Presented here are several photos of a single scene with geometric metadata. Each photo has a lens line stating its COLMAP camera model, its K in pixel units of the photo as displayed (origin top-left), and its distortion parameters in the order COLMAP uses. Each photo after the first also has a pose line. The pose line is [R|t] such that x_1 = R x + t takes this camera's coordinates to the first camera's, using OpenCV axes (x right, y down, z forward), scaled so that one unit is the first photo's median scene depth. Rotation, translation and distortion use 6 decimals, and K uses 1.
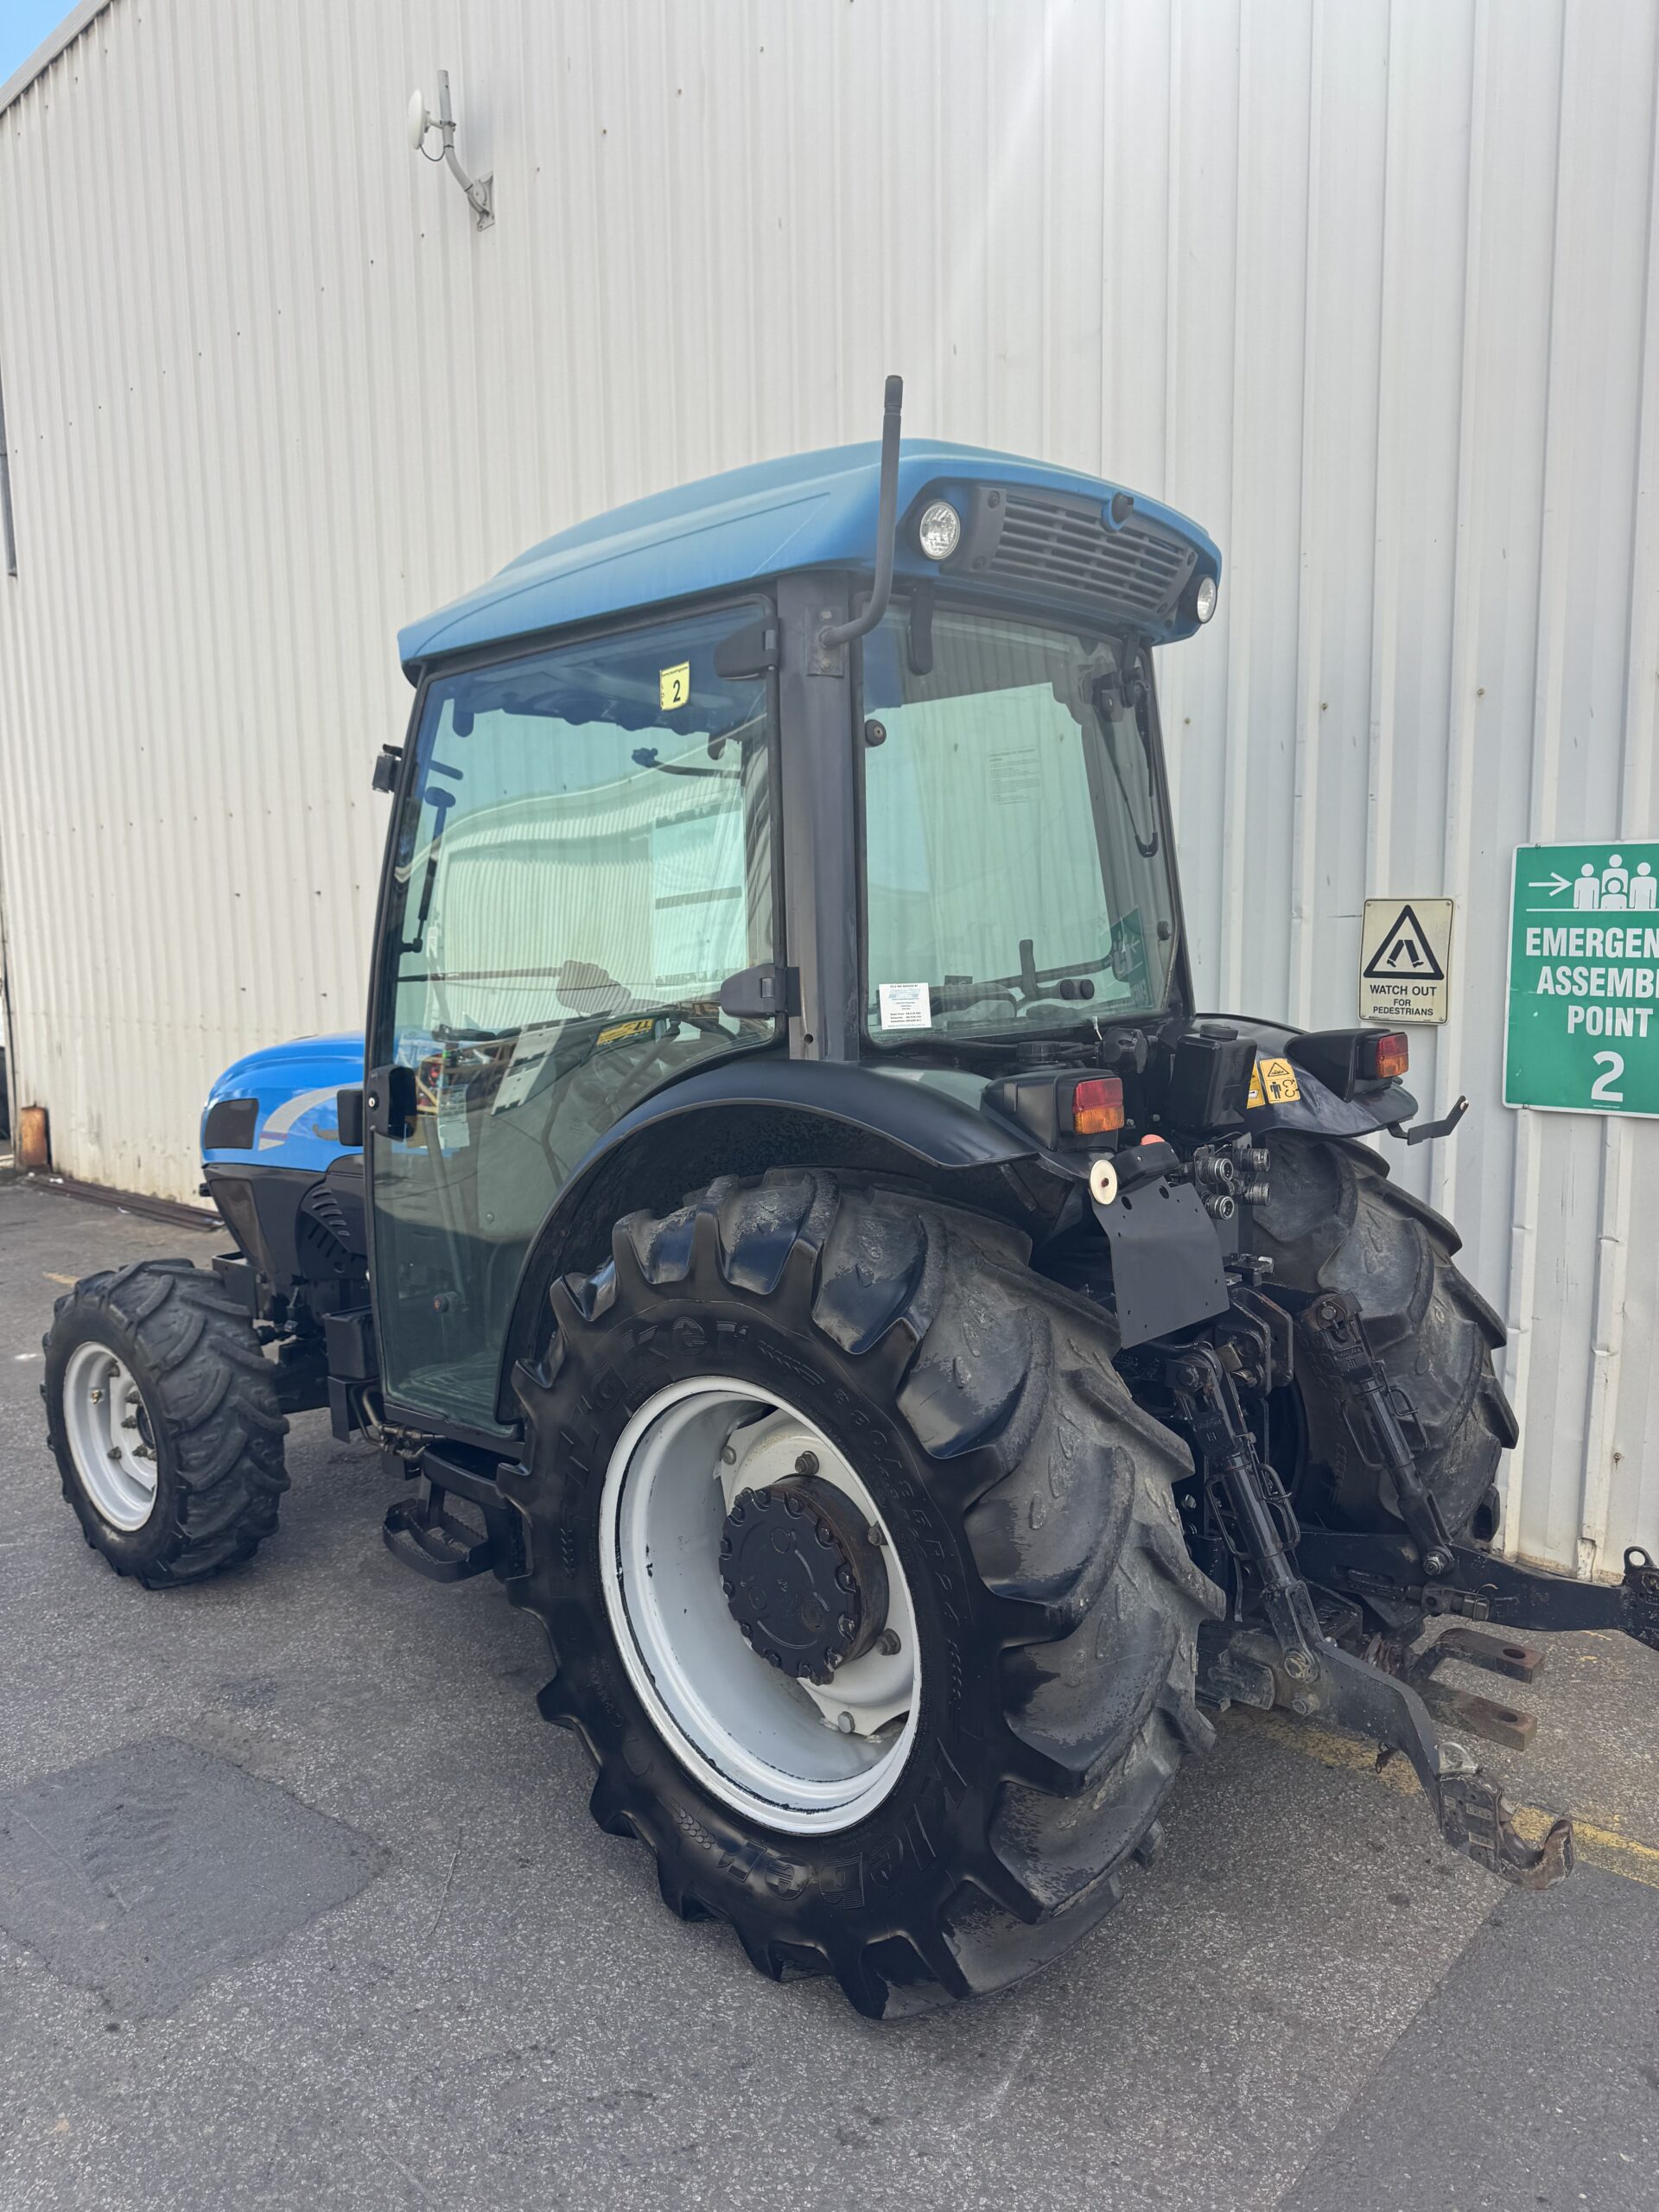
lens RADIAL K [[1565.0, 0, 794.1], [0, 1565.0, 1132.4], [0, 0, 1]] dist [0.003360, 0.002168]
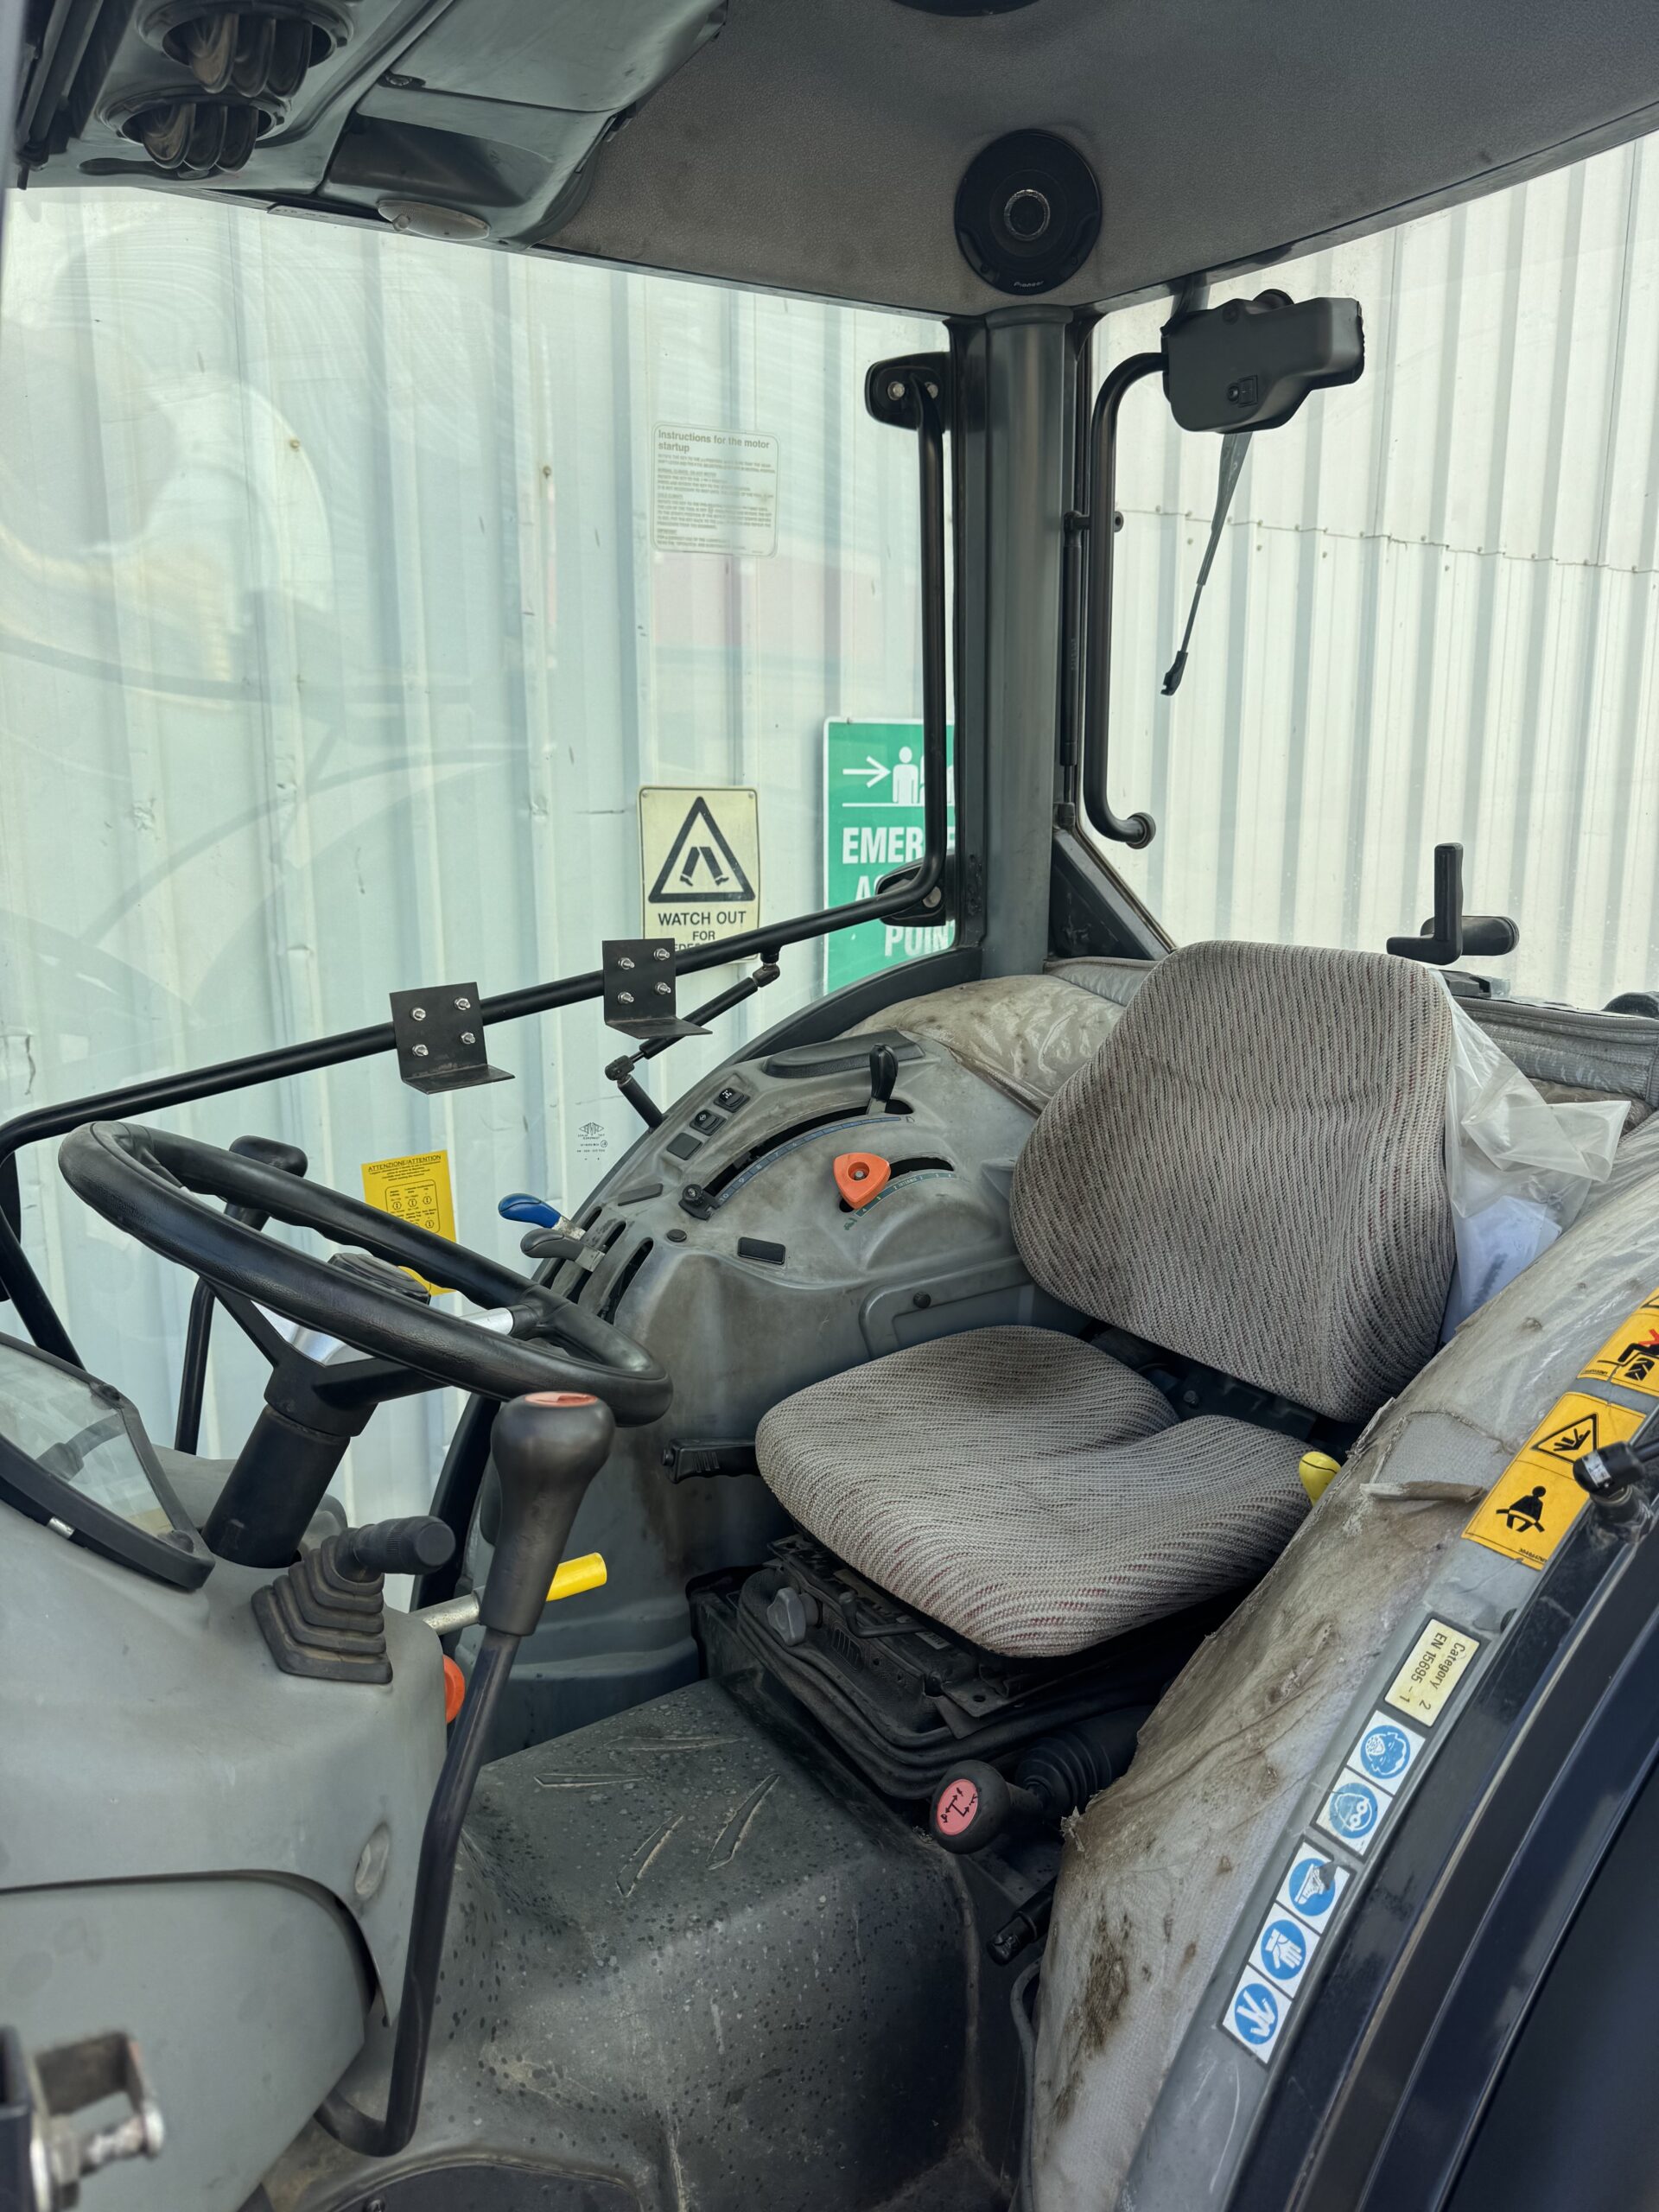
lens RADIAL K [[1711.5, 0, 822.0], [0, 1711.5, 1157.8], [0, 0, 1]] dist [0.002660, -0.000914]
pose [[0.259505, -0.191676, 0.946529, -0.374236], [0.132649, 0.977891, 0.161659, -0.110101], [-0.956588, 0.083605, 0.279193, 0.793943]]
